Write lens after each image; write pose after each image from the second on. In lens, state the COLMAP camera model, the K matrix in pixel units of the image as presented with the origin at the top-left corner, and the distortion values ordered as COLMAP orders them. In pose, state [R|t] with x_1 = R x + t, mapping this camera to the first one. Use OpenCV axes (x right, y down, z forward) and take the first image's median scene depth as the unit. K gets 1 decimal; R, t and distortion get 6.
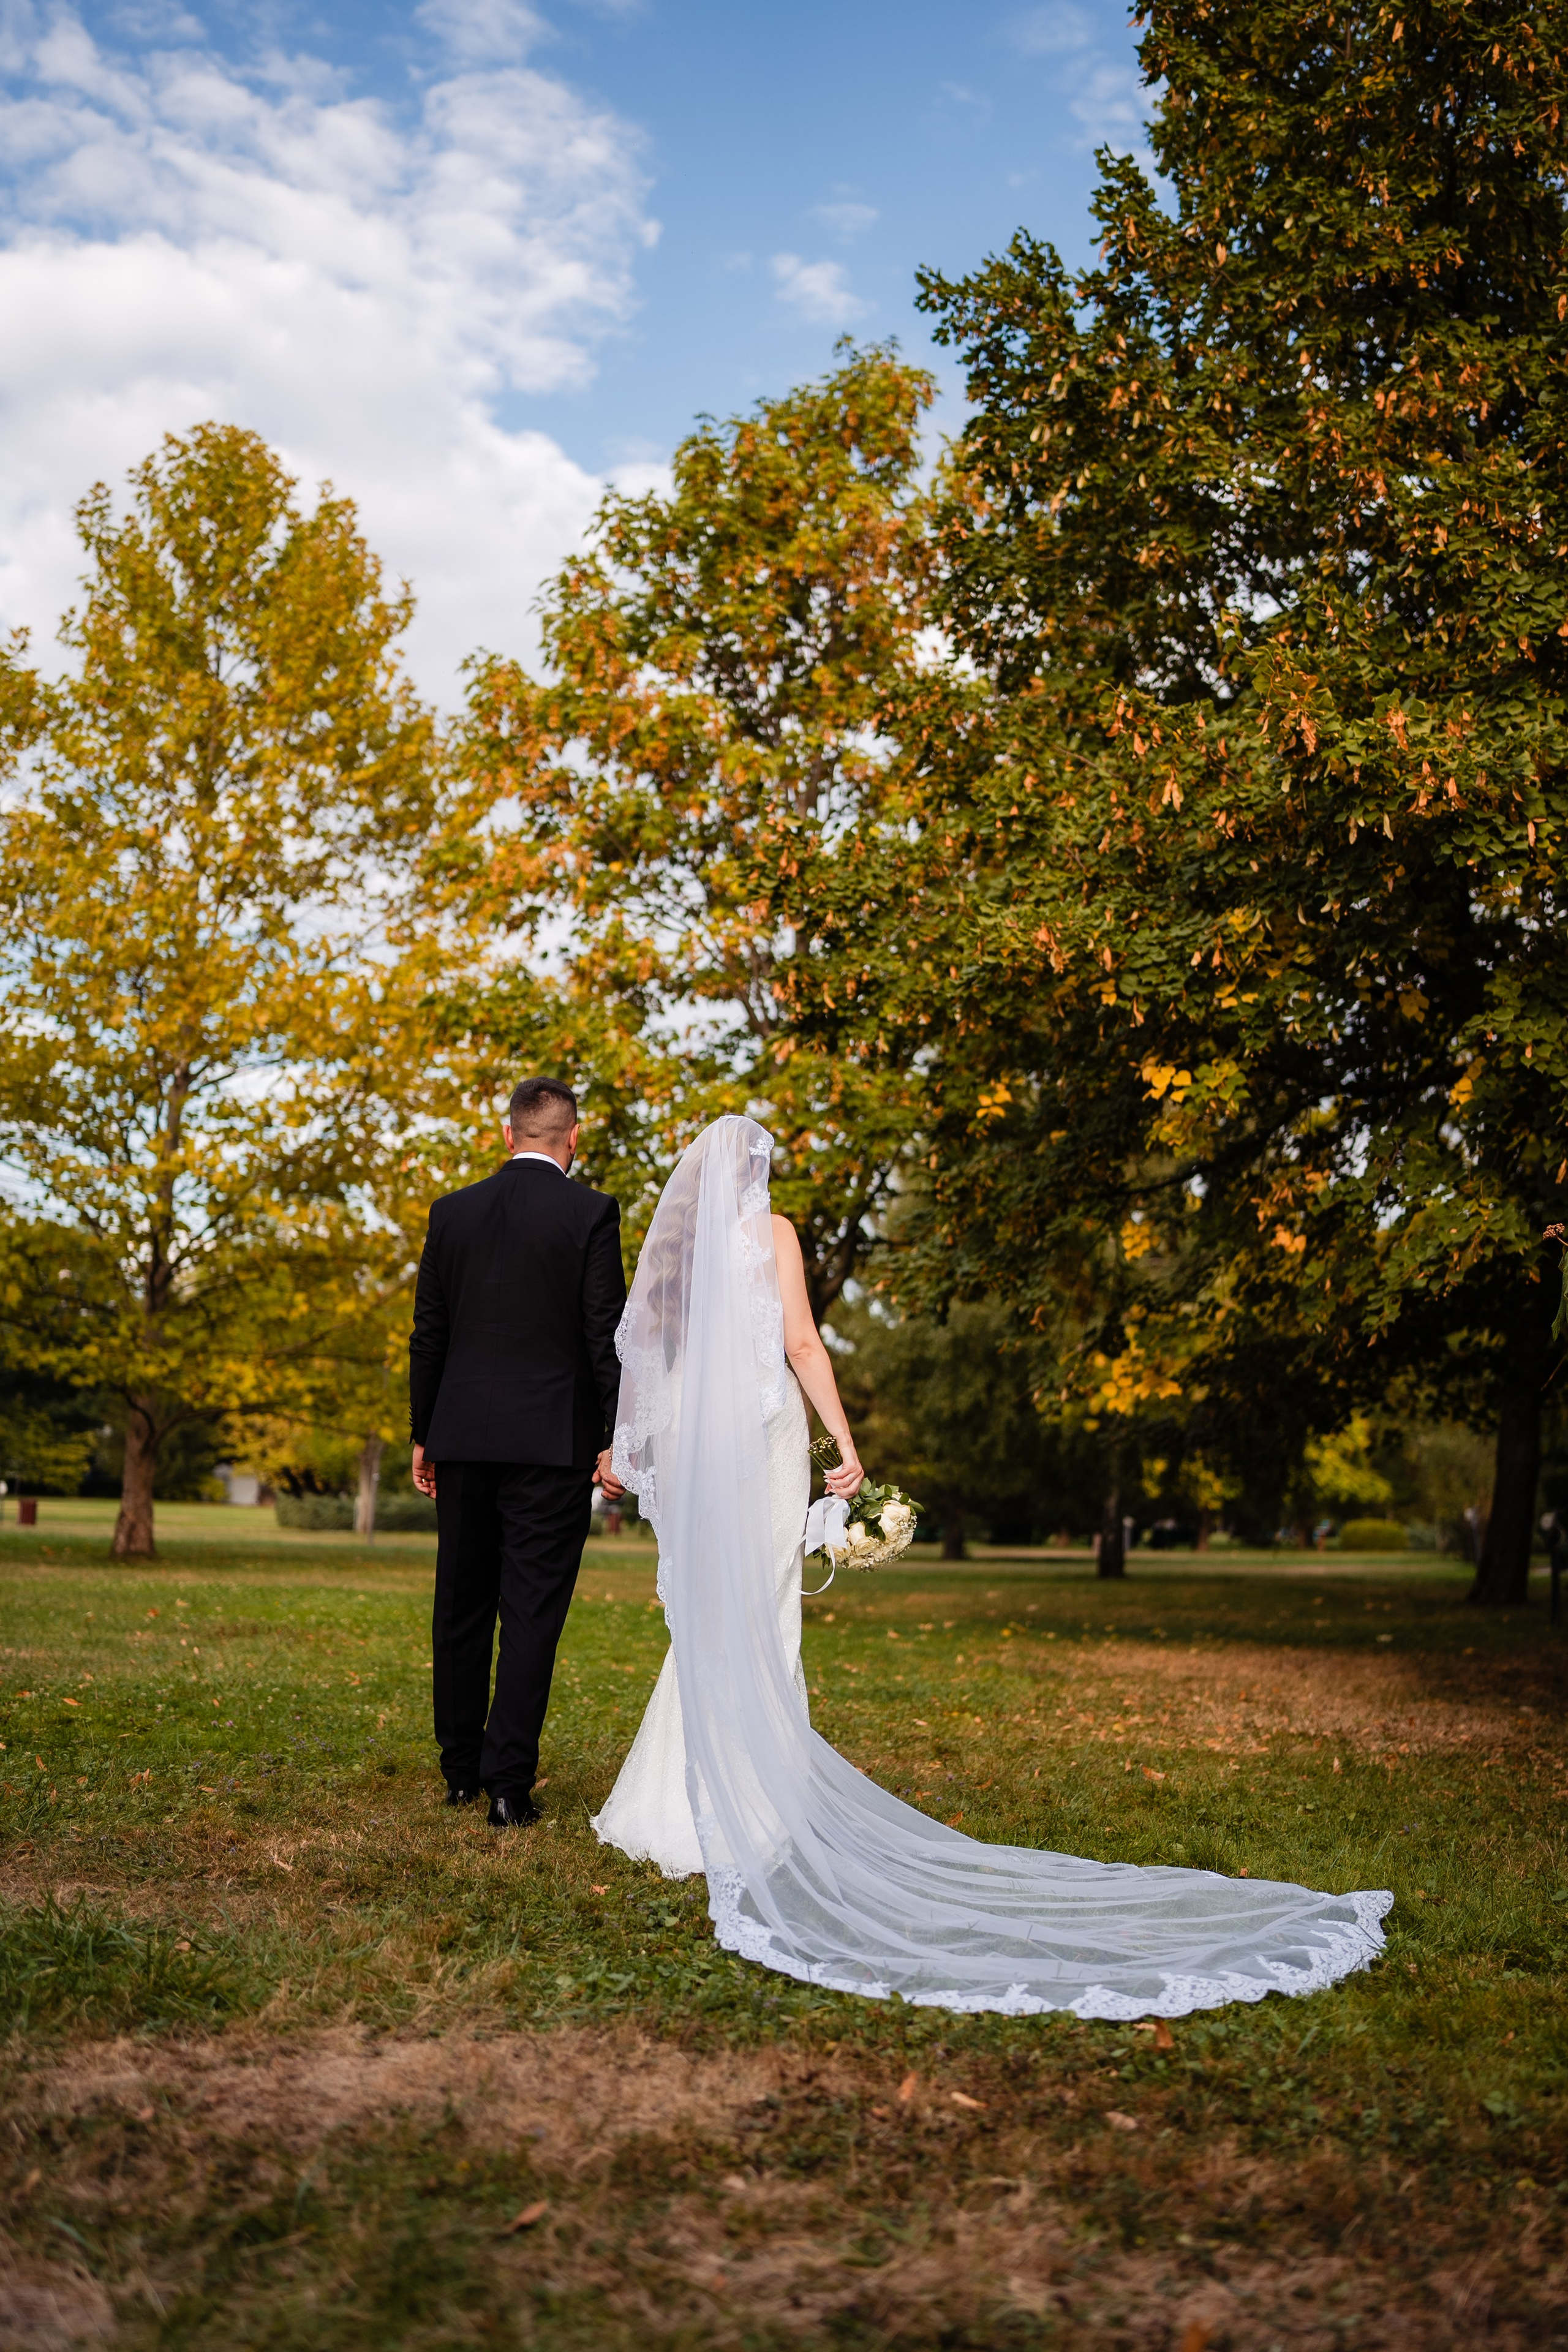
lens RADIAL K [[2456.5, 0, 796.0], [0, 2456.5, 1173.0], [0, 0, 1]] dist [0.002494, 0.007853]
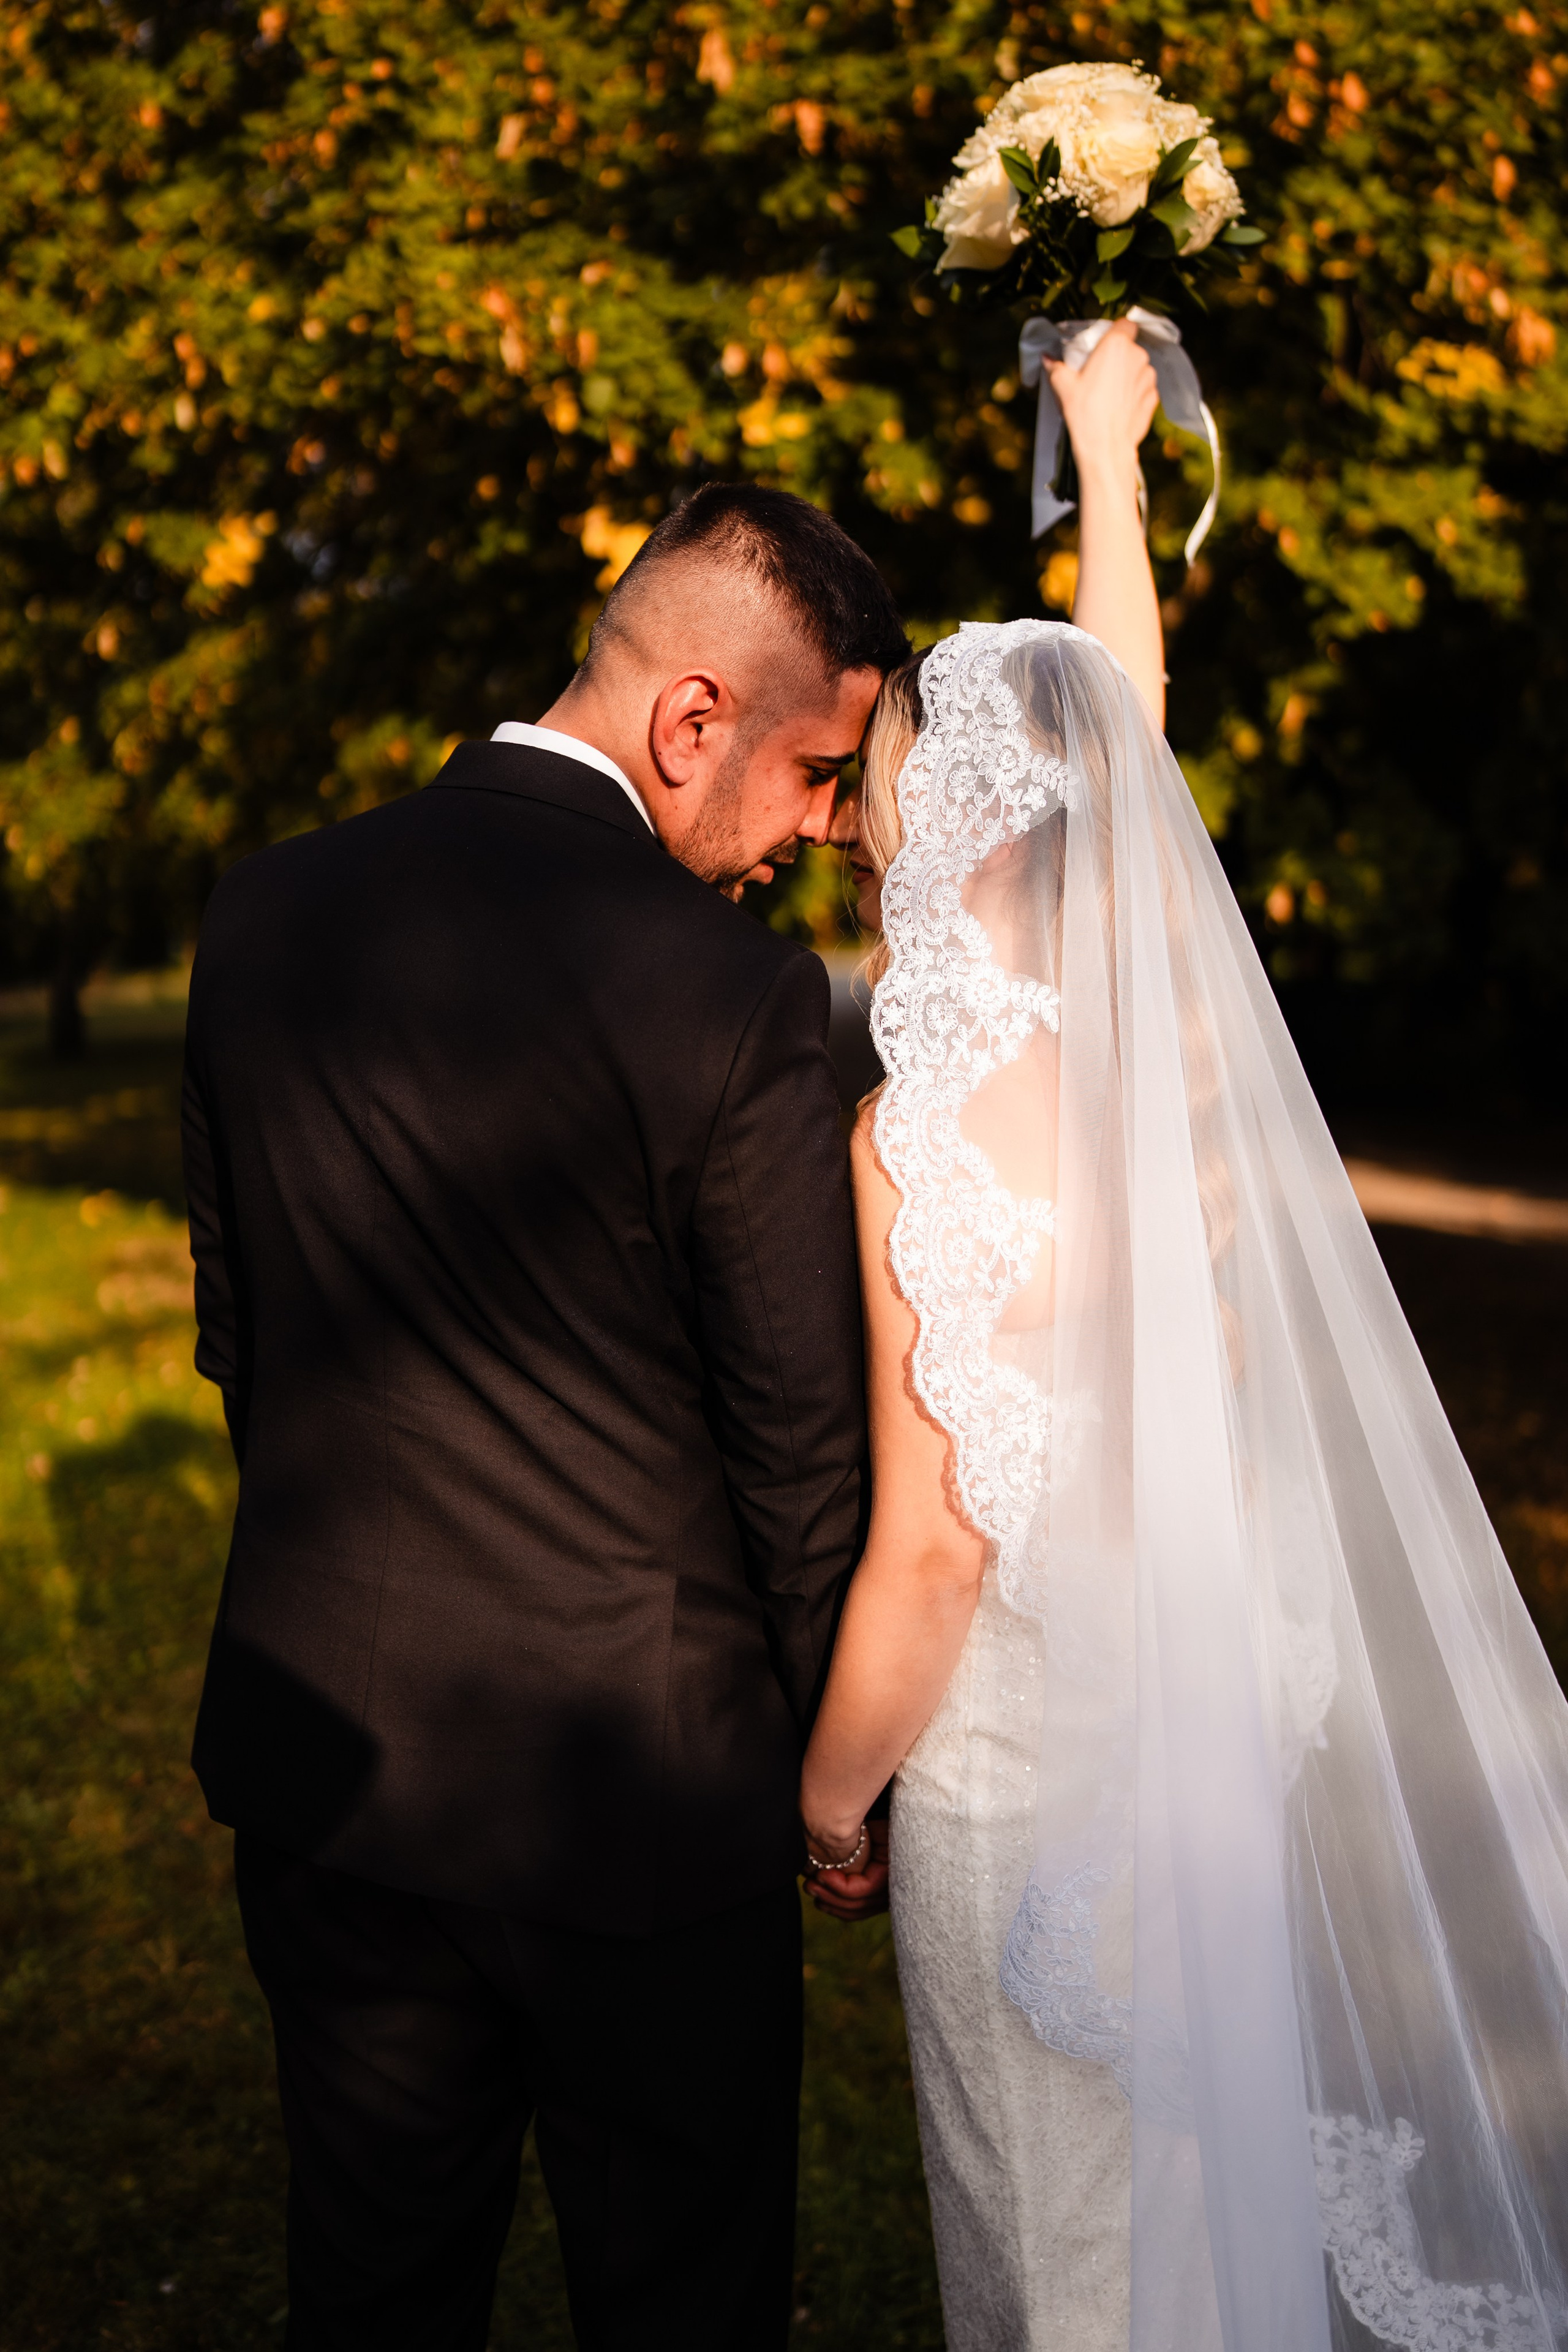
lens RADIAL K [[2191.4, 0, 784.0], [0, 2191.4, 1176.0], [0, 0, 1]] dist [-0.006430, -0.012931]
pose [[0.860980, -0.125698, 0.492863, -0.093266], [-0.016595, 0.961526, 0.274213, -0.030372], [-0.508368, -0.244271, 0.825768, 0.363625]]
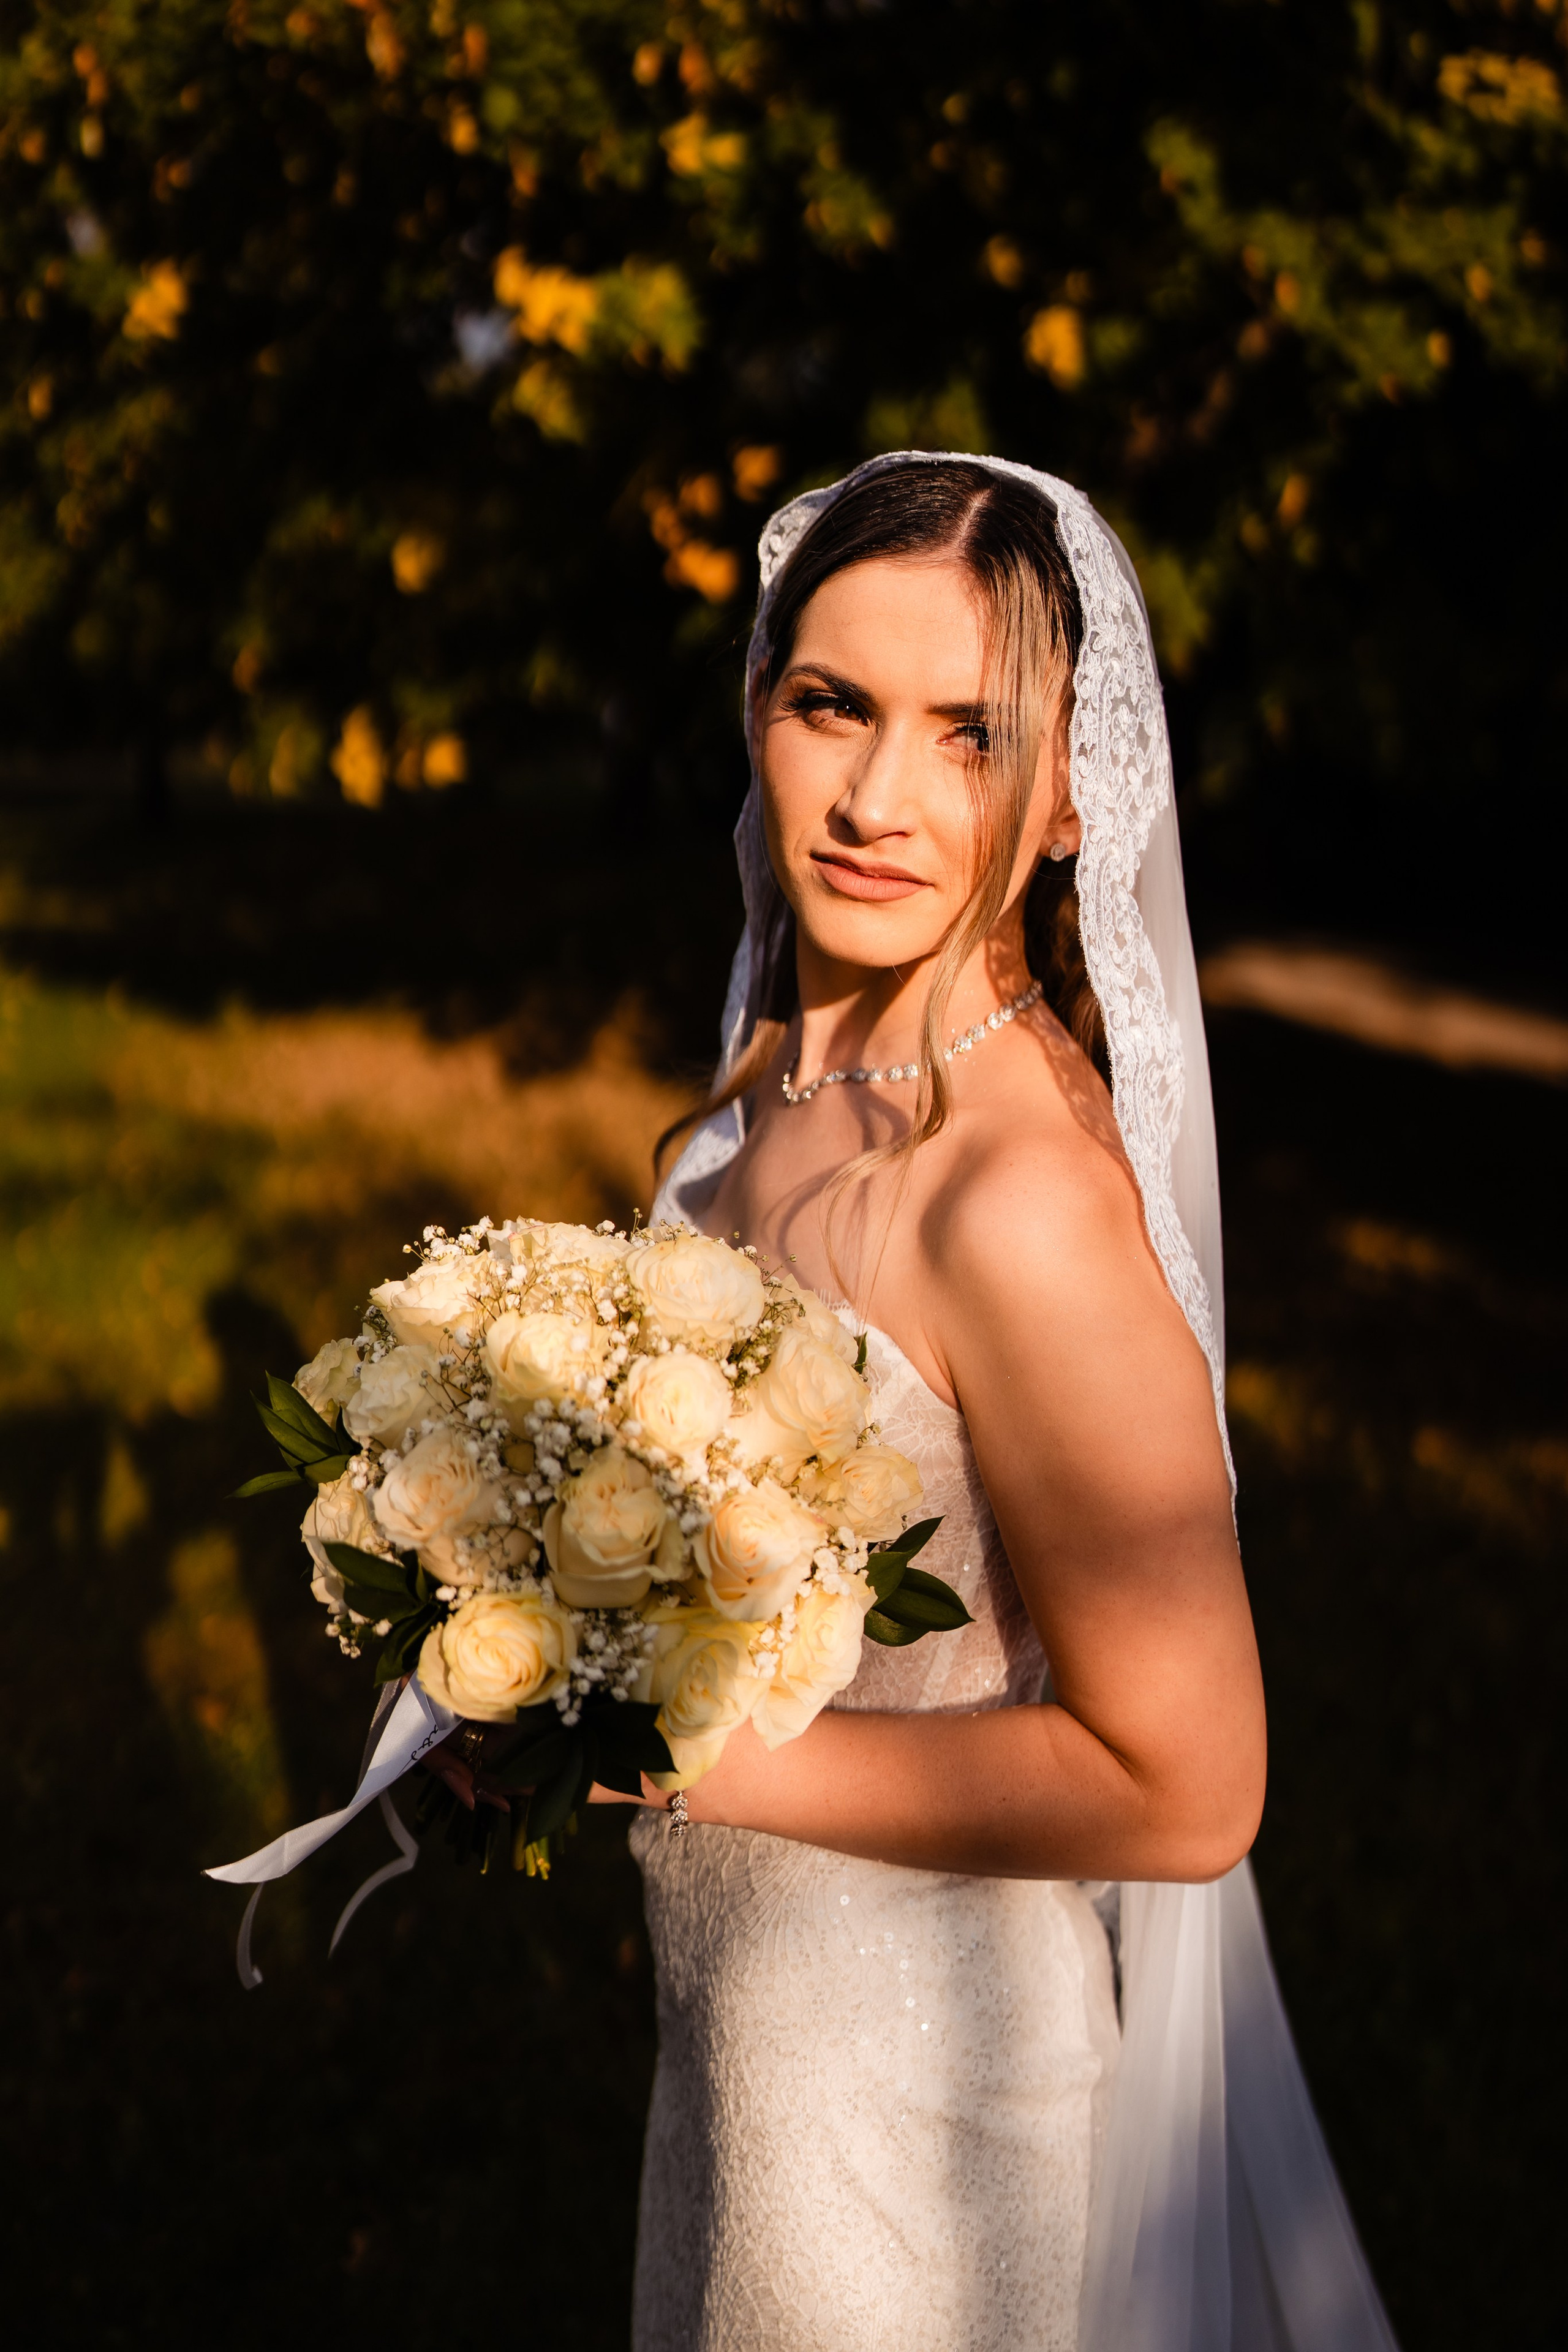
lens RADIAL K [[2143.7, 0, 767.6], [0, 2143.7, 1175.9], [0, 0, 1]] dist [-0.016525, -0.004640]
pose [[0.896616, -0.138513, 0.420587, -0.031513], [-0.029086, 0.929343, 0.368069, -0.025634], [-0.441852, -0.342250, 0.829236, 0.389882]]
